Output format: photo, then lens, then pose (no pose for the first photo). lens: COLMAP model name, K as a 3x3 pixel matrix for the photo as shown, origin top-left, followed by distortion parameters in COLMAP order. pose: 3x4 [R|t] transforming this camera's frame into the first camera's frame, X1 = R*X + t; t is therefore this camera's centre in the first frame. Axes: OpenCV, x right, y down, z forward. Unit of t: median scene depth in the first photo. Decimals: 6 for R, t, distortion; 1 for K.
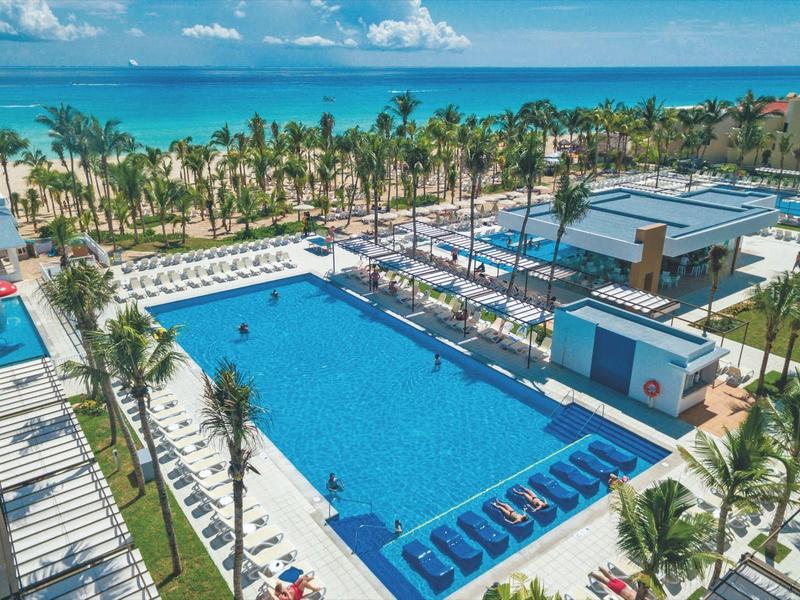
lens RADIAL K [[604.3, 0, 400.0], [0, 604.3, 300.0], [0, 0, 1]] dist [0.001245, 0.002221]
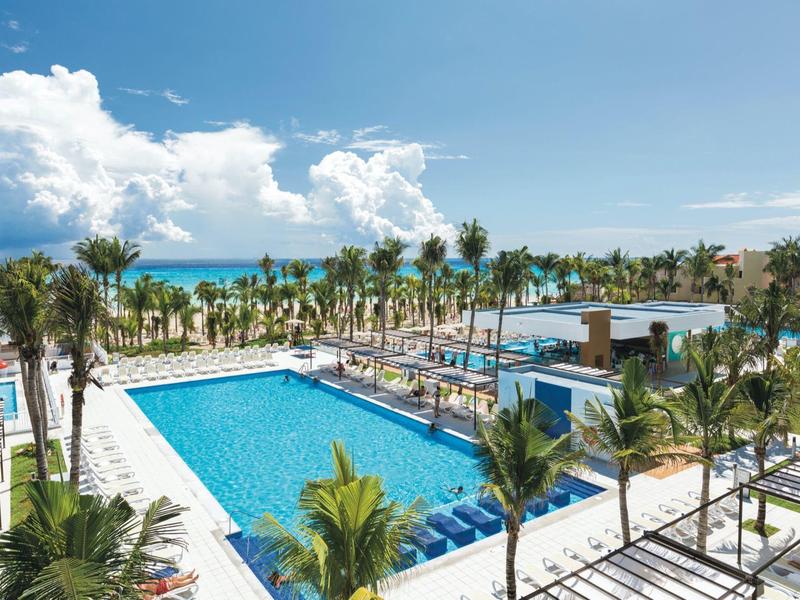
lens RADIAL K [[551.9, 0, 400.0], [0, 551.9, 300.0], [0, 0, 1]] dist [0.001521, 0.000427]
pose [[0.999484, 0.005887, -0.031570, 0.100344], [-0.014709, 0.957799, -0.287061, 0.148608], [0.028548, 0.287378, 0.957392, 0.047678]]
